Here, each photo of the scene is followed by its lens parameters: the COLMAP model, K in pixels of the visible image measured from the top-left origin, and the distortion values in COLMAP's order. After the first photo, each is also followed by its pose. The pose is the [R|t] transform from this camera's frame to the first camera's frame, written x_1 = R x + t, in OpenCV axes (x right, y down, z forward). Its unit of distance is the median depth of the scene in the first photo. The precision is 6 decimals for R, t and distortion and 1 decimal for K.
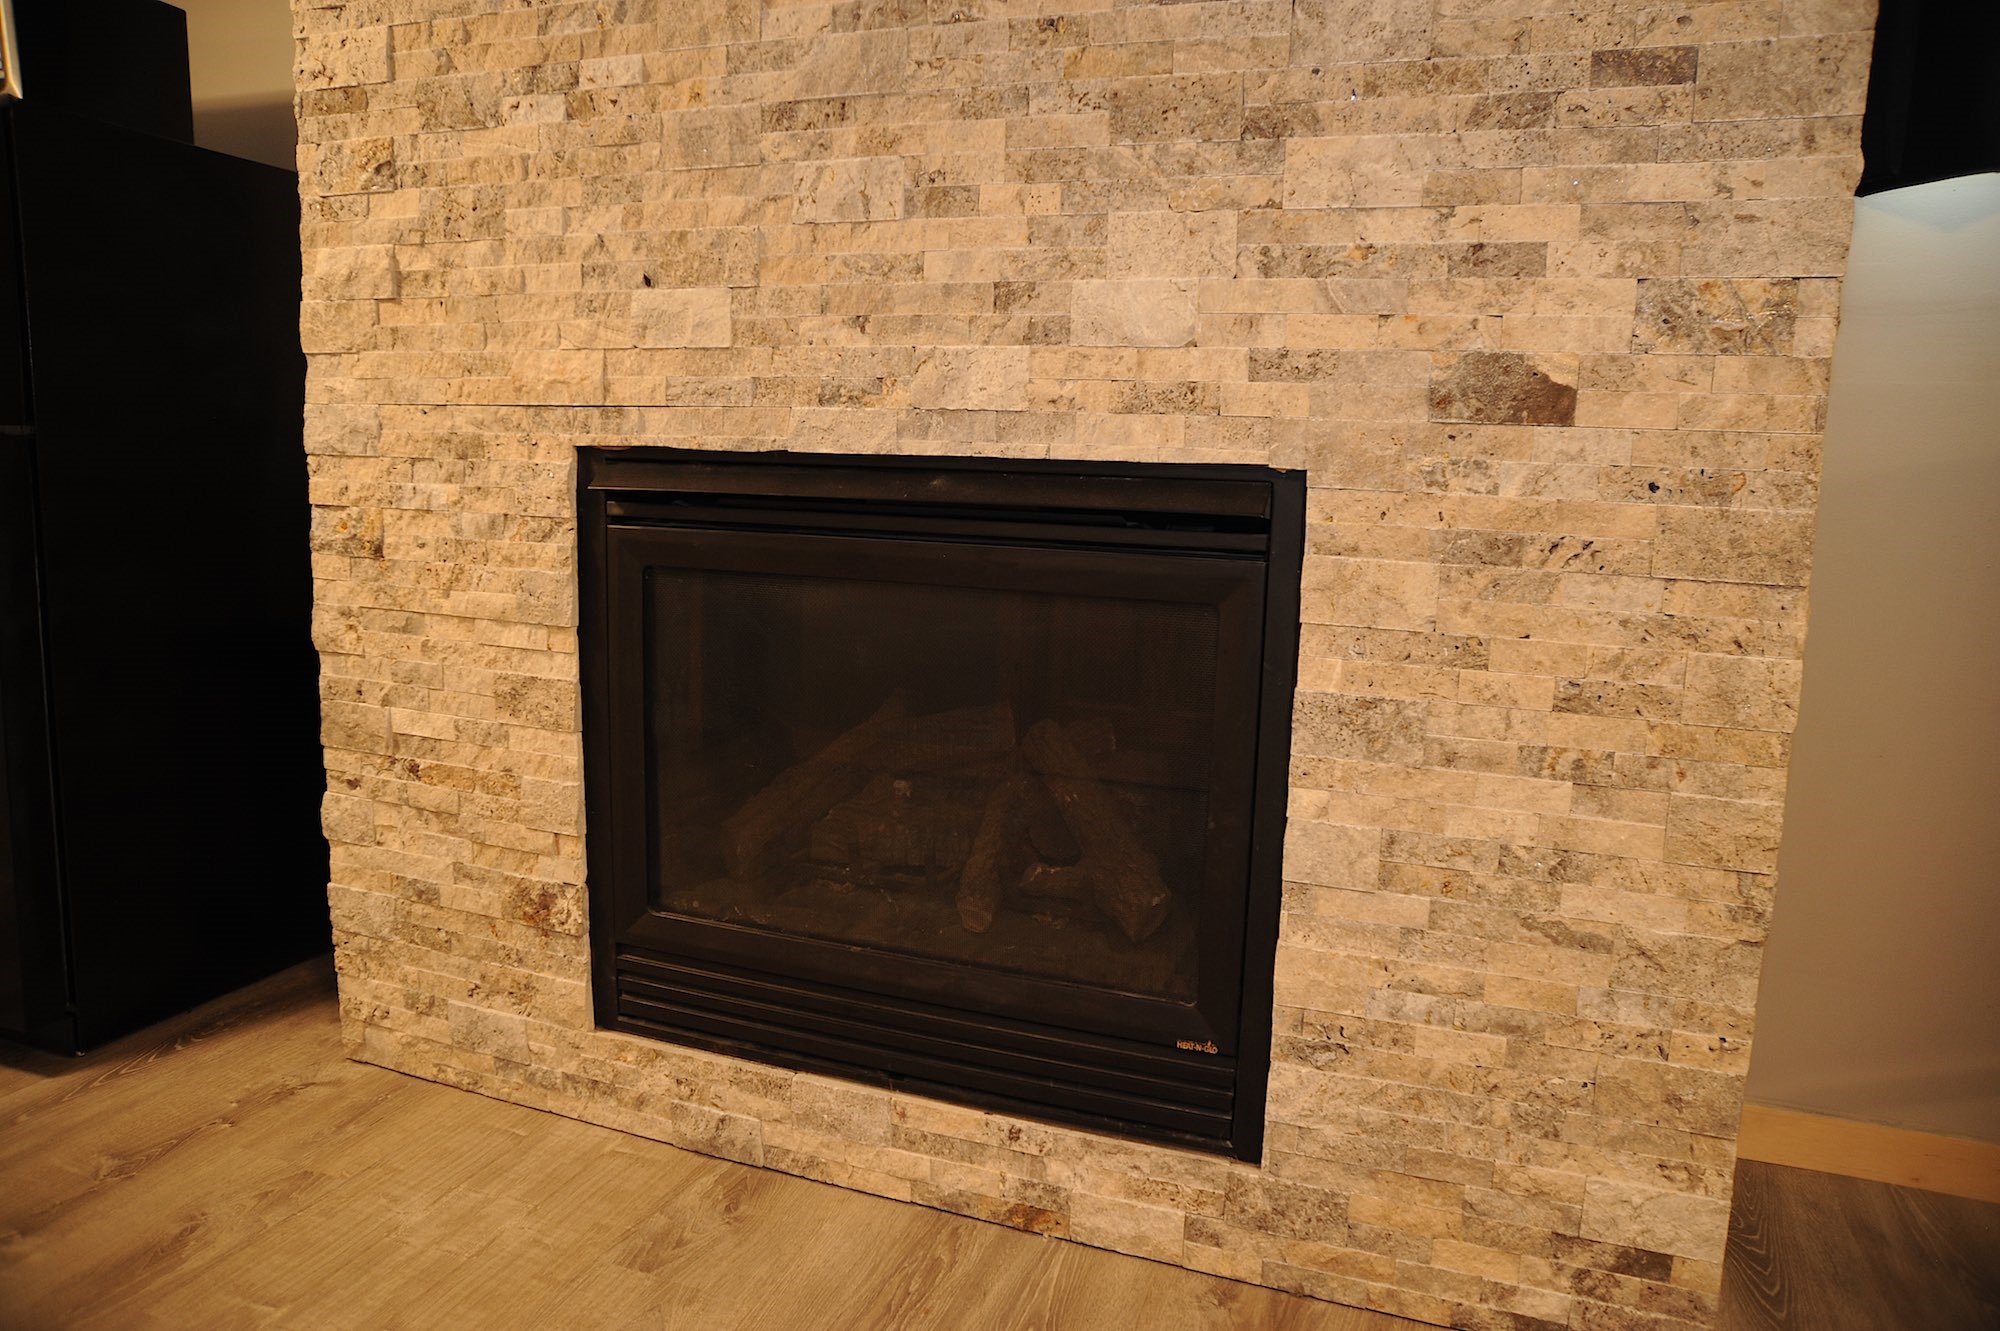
lens RADIAL K [[1327.1, 0, 981.2], [0, 1327.1, 620.1], [0, 0, 1]] dist [-0.097431, 0.027471]
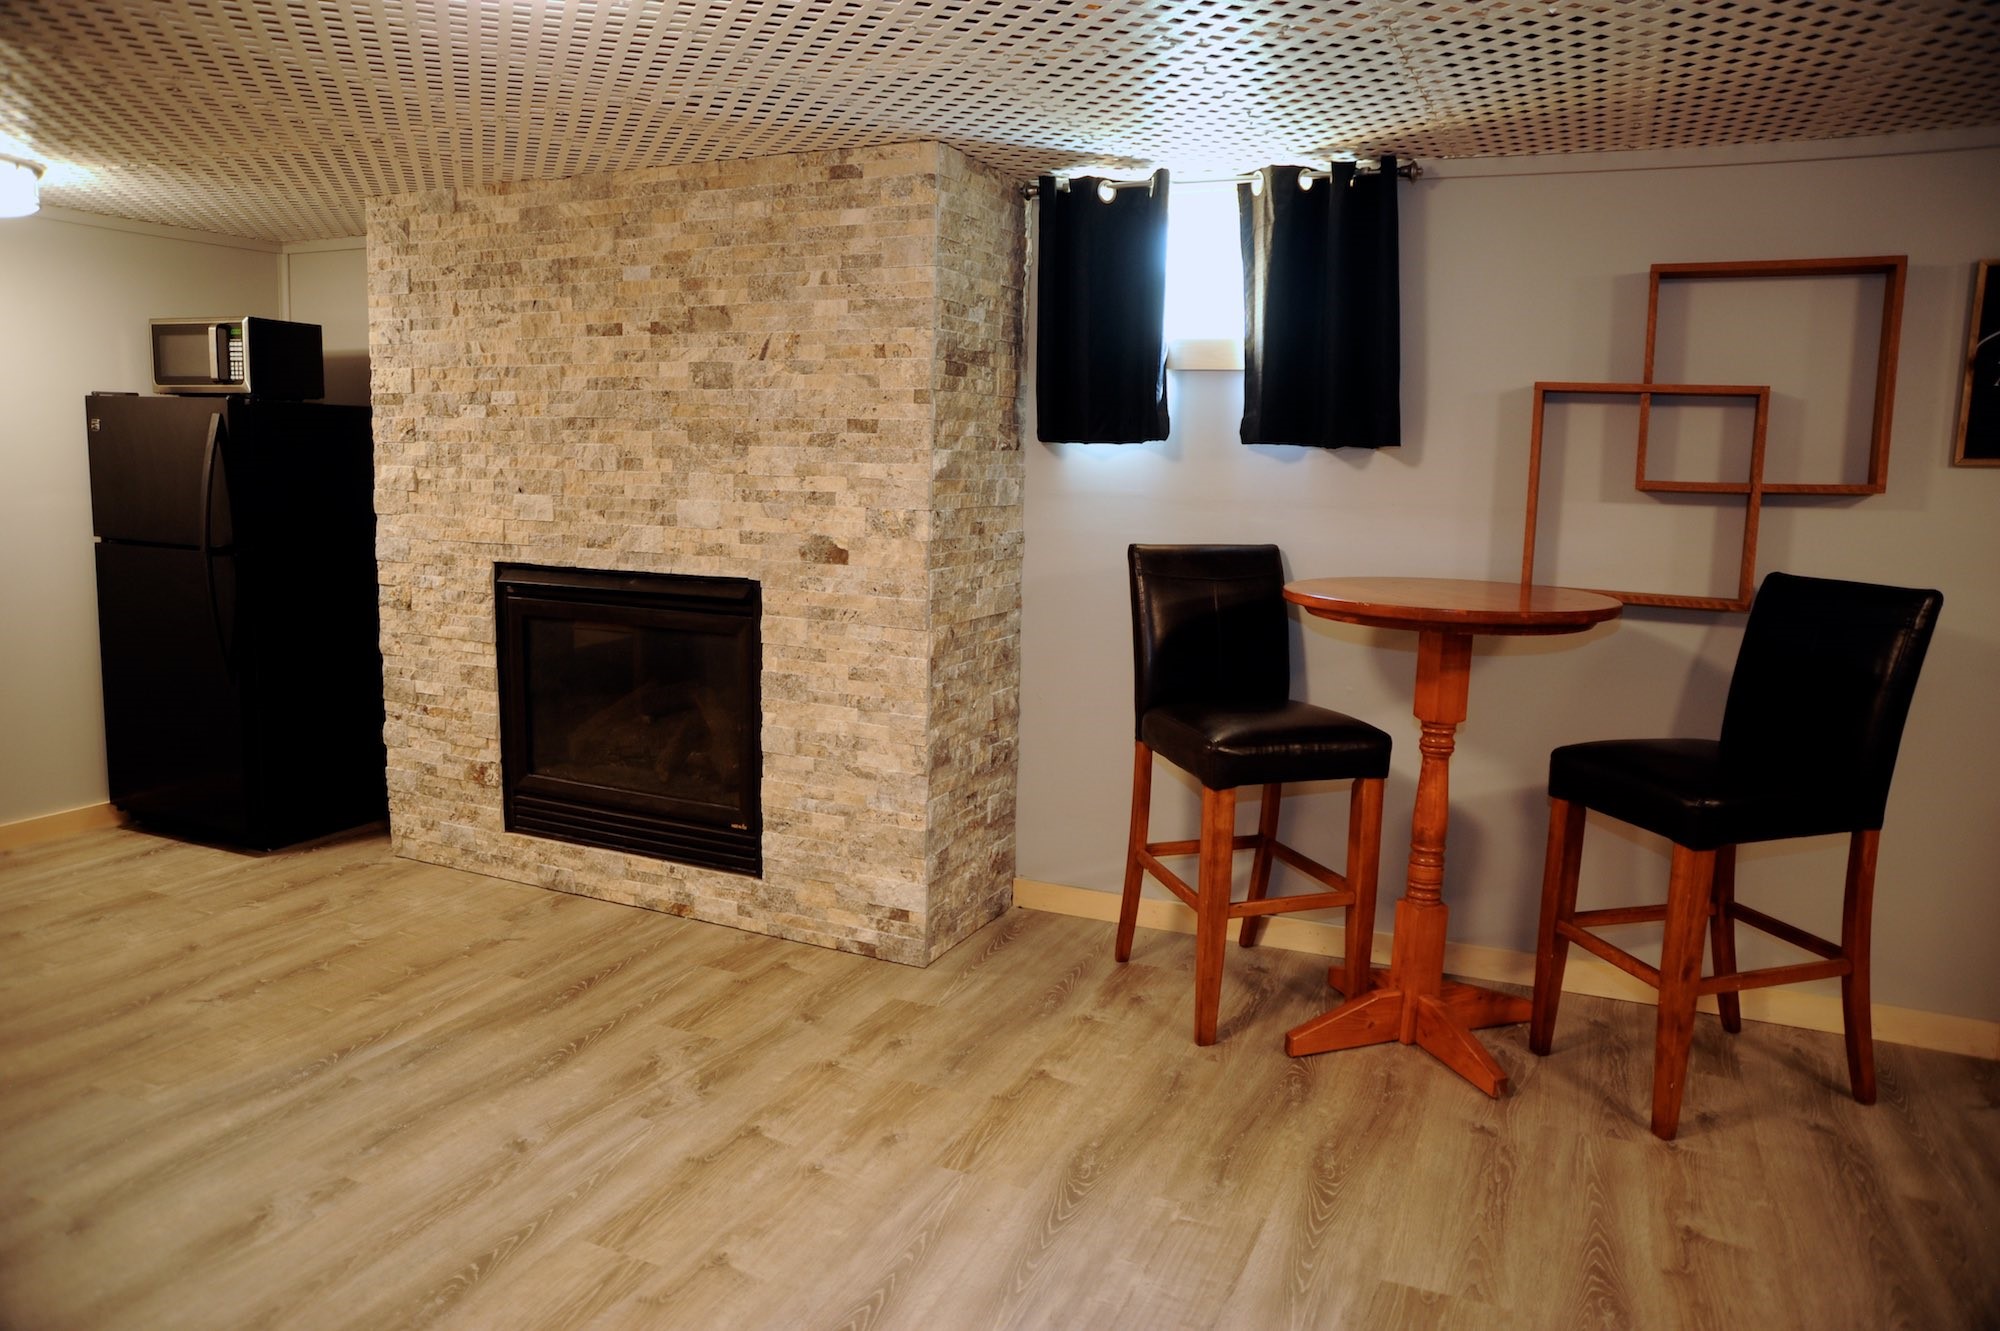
lens RADIAL K [[1327.1, 0, 1007.3], [0, 1327.1, 654.6], [0, 0, 1]] dist [-0.097431, 0.027471]
pose [[0.998332, 0.010771, -0.056727, 0.771661], [-0.010575, 0.999937, 0.003753, 0.008873], [0.056764, -0.003147, 0.998383, -1.302060]]
